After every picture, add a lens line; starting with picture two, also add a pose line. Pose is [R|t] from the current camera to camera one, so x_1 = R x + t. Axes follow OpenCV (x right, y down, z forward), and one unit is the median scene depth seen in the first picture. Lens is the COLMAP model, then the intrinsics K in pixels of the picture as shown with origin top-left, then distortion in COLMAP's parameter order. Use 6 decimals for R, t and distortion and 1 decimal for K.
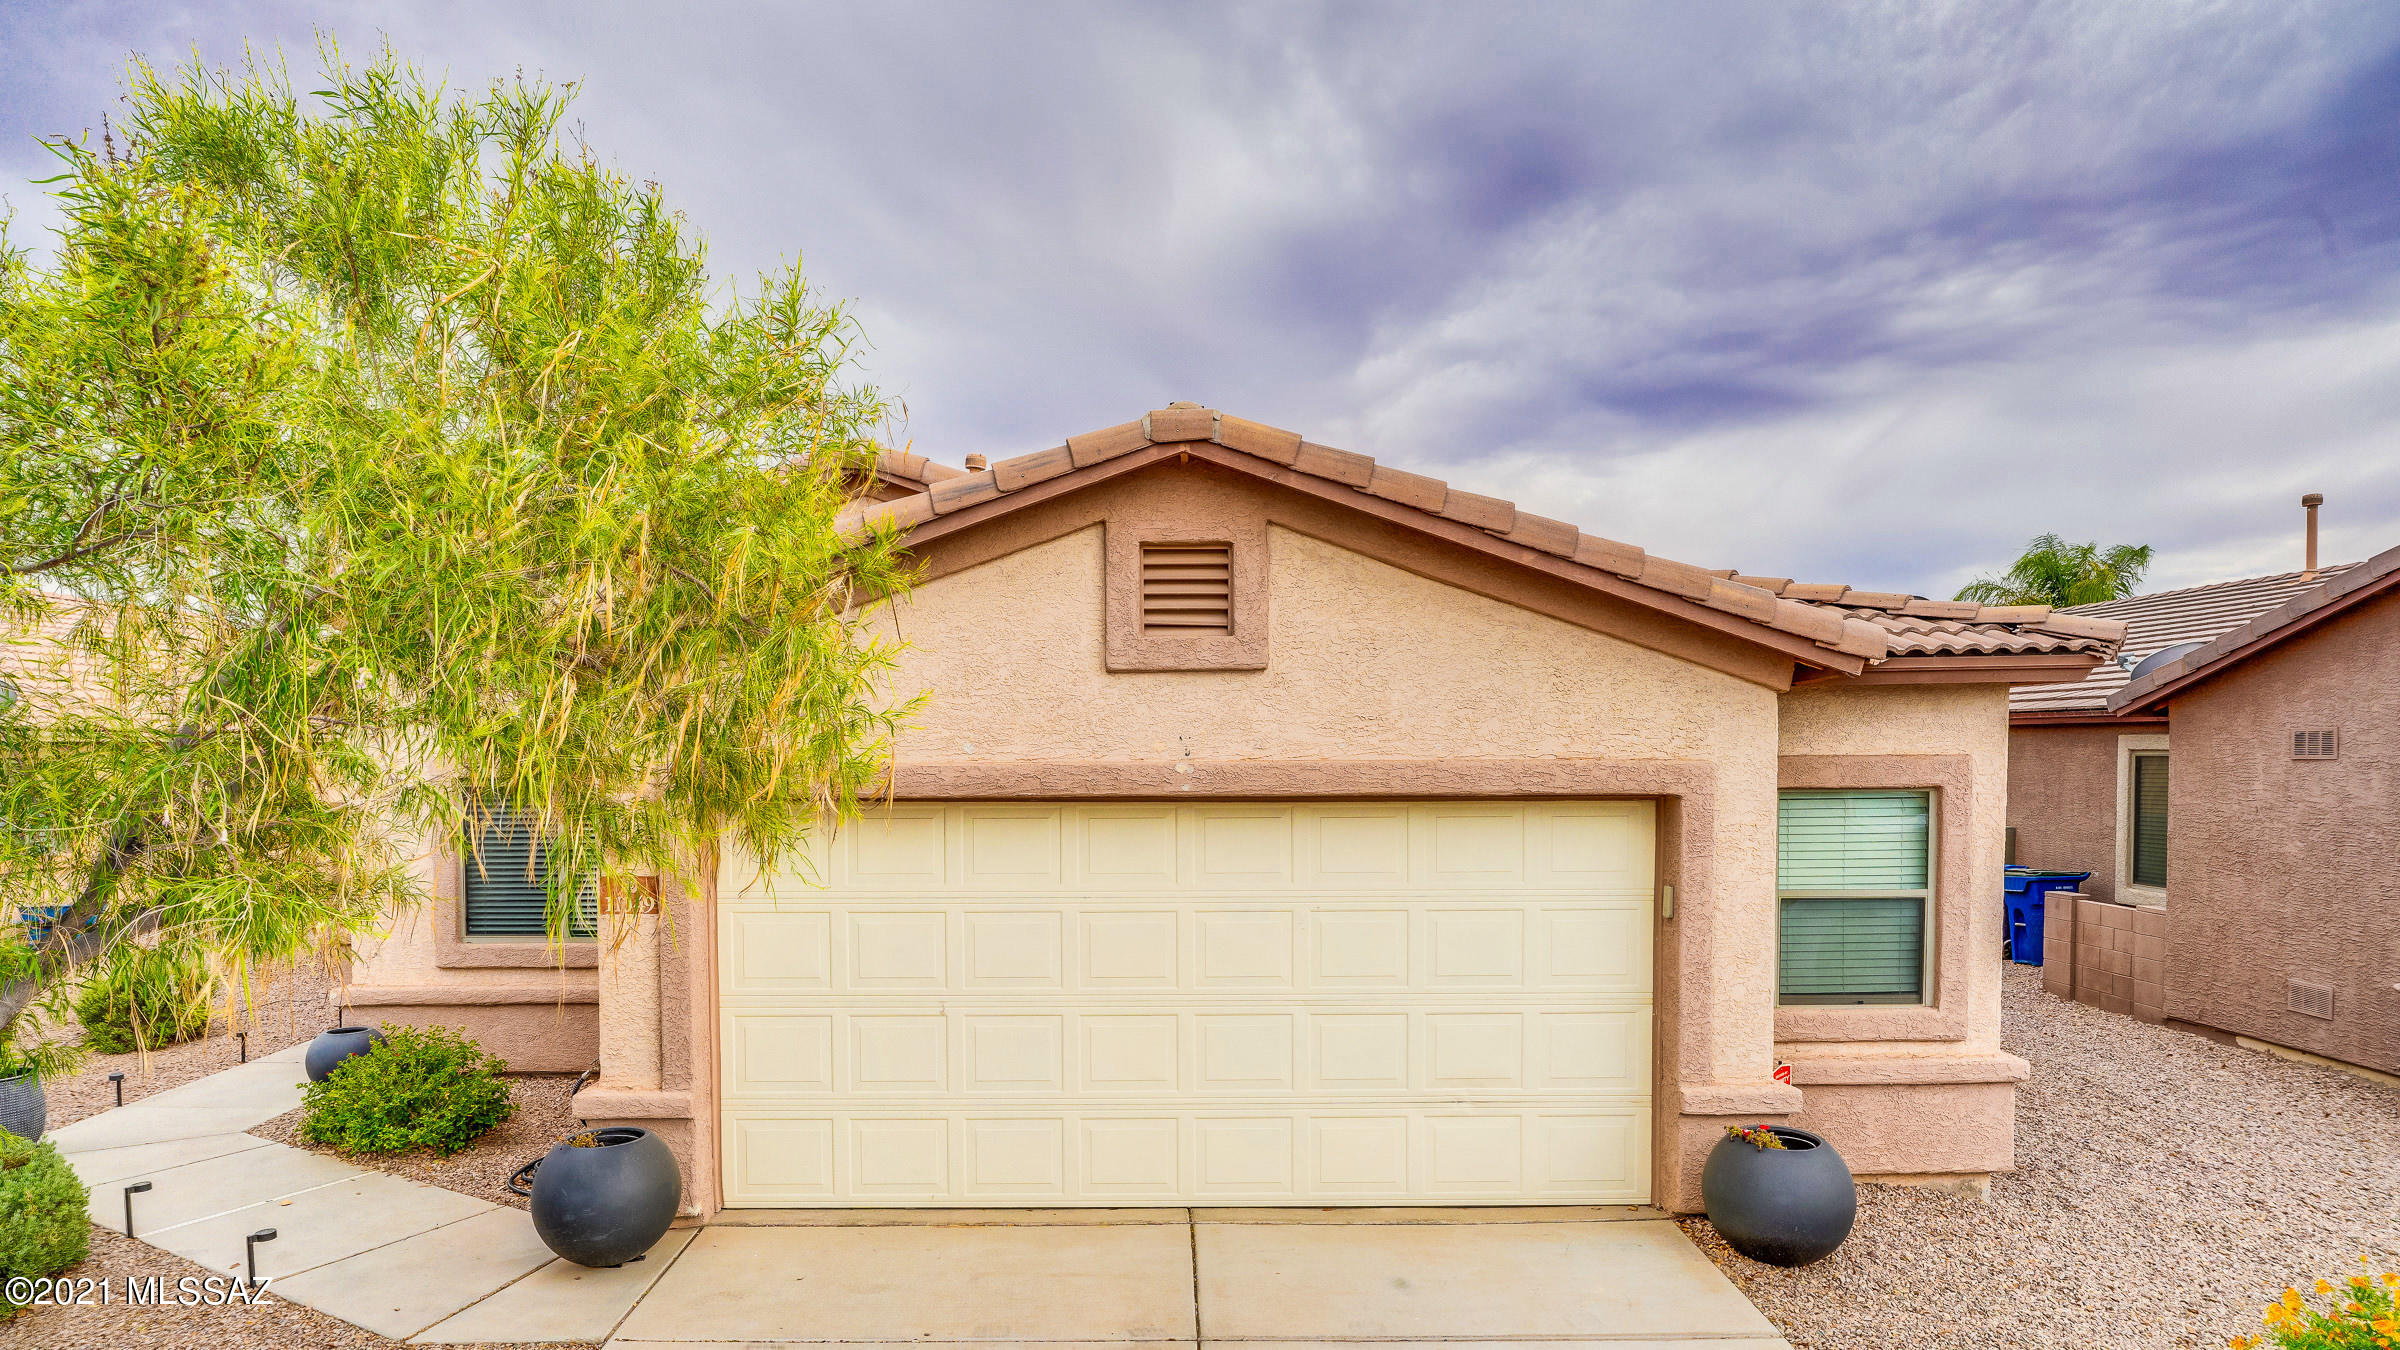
lens RADIAL K [[1405.1, 0, 1182.9], [0, 1405.1, 813.7], [0, 0, 1]] dist [0.000904, 0.000089]
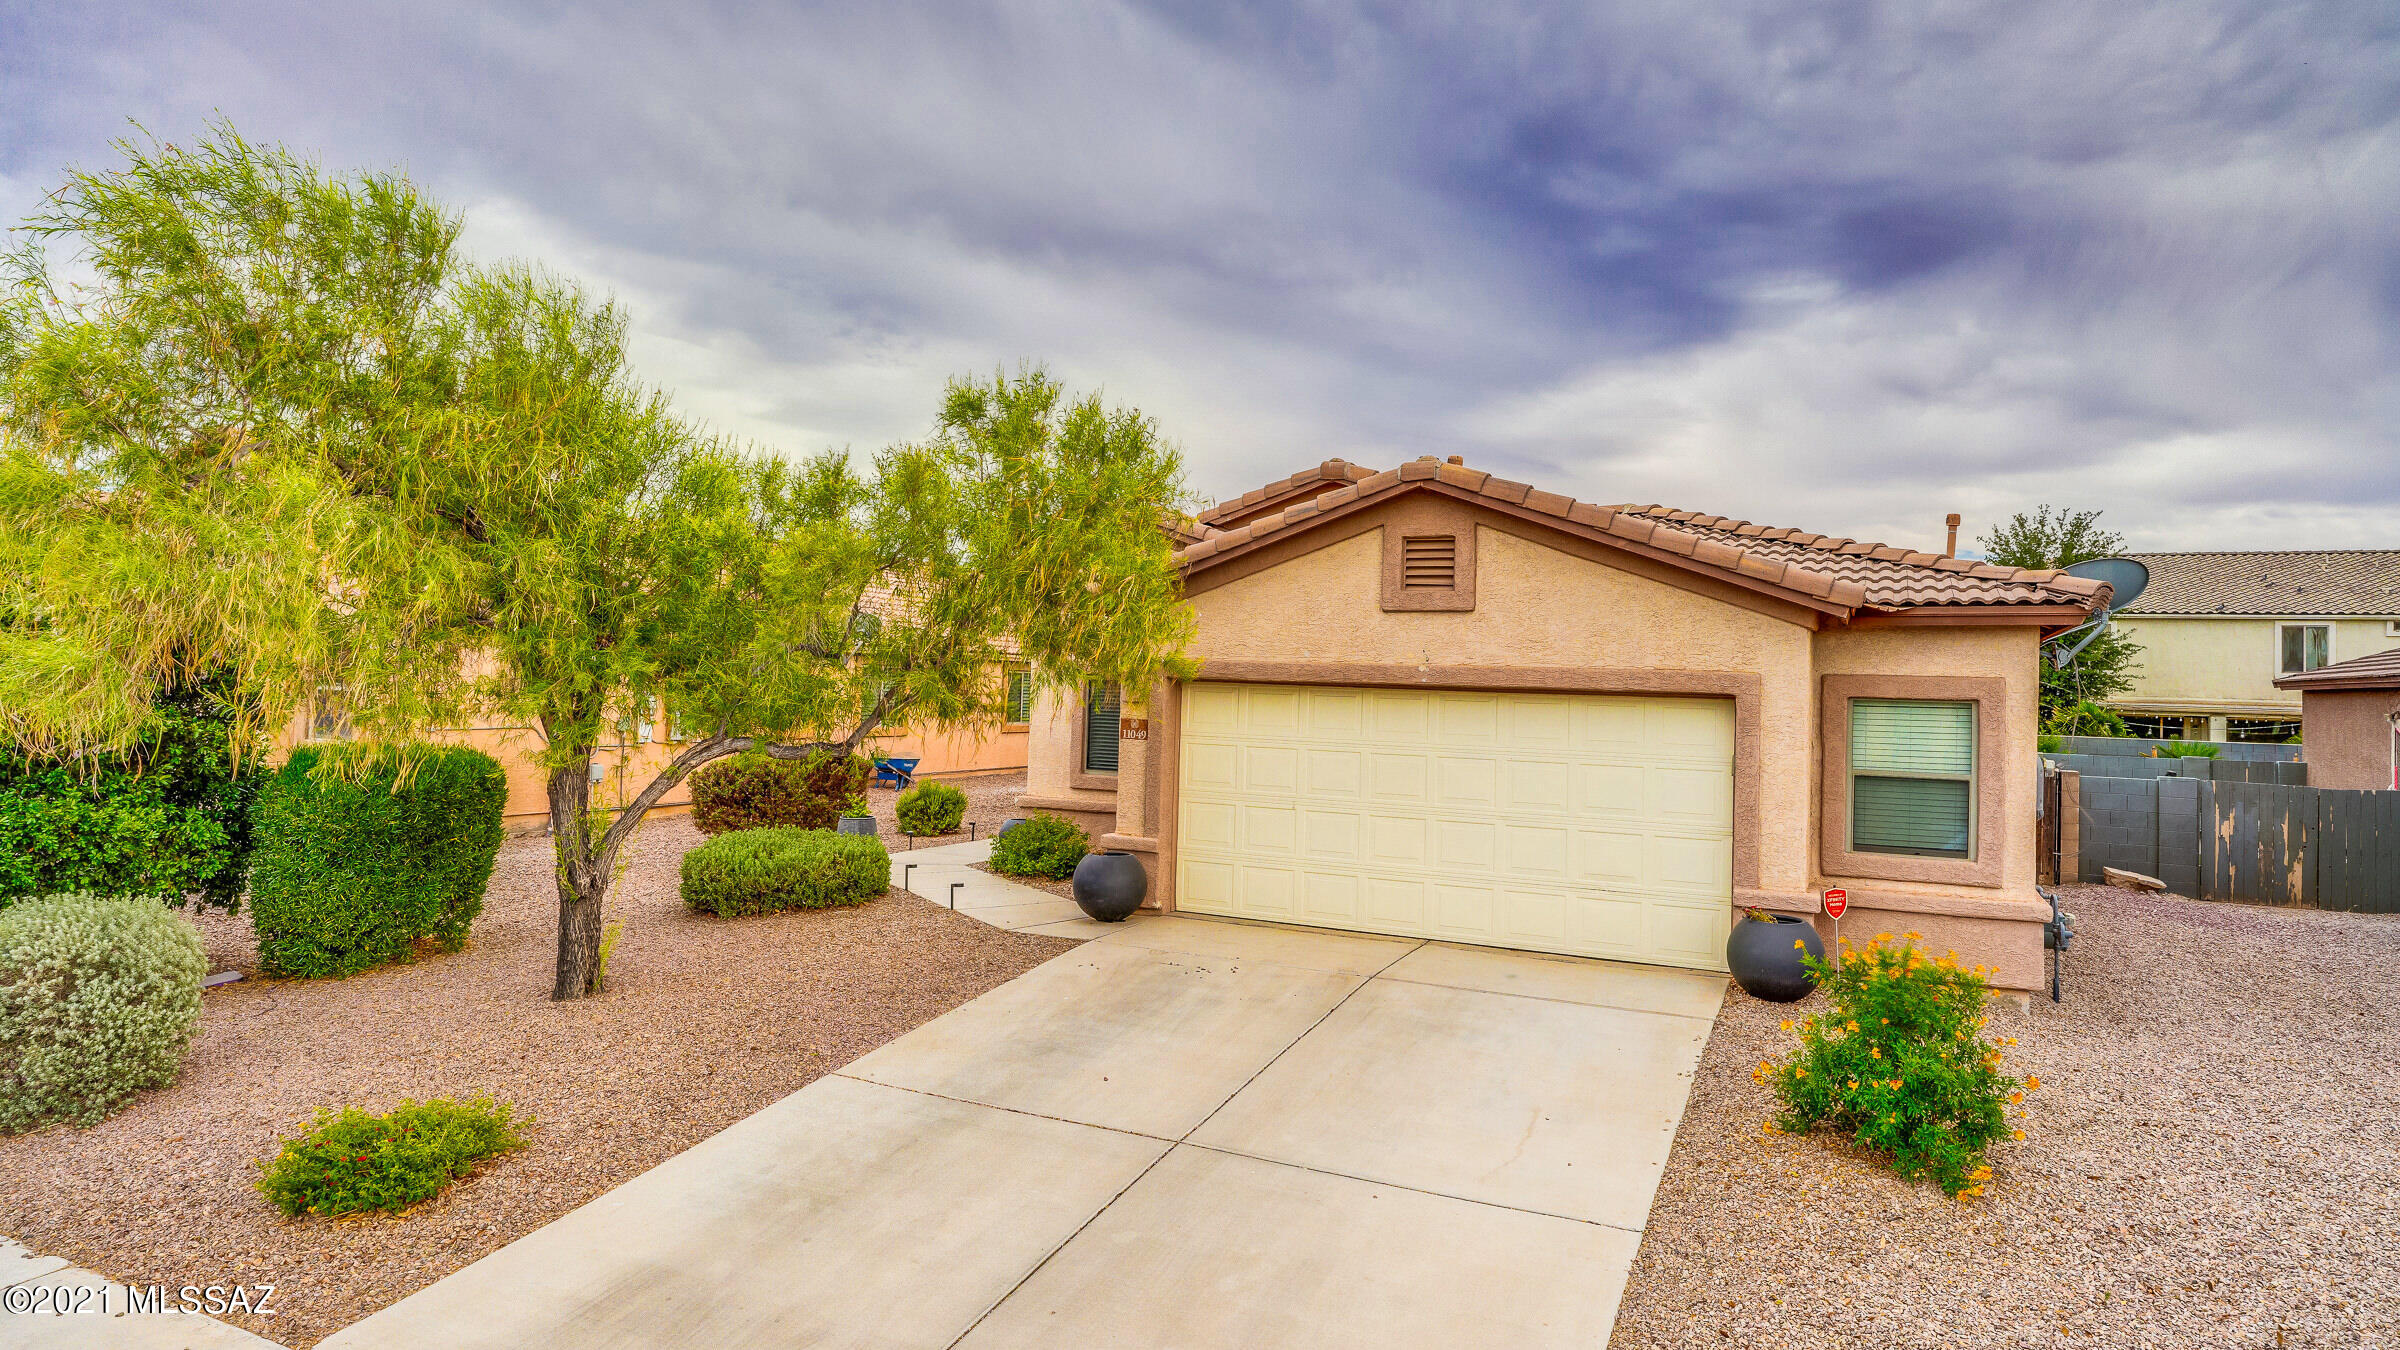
lens RADIAL K [[1317.2, 0, 1202.7], [0, 1317.2, 643.6], [0, 0, 1]] dist [-0.000679, 0.000392]
pose [[0.899480, 0.018964, -0.436550, 0.451884], [-0.055563, 0.995912, -0.071222, 0.065284], [0.433414, 0.088319, 0.896857, -0.539595]]
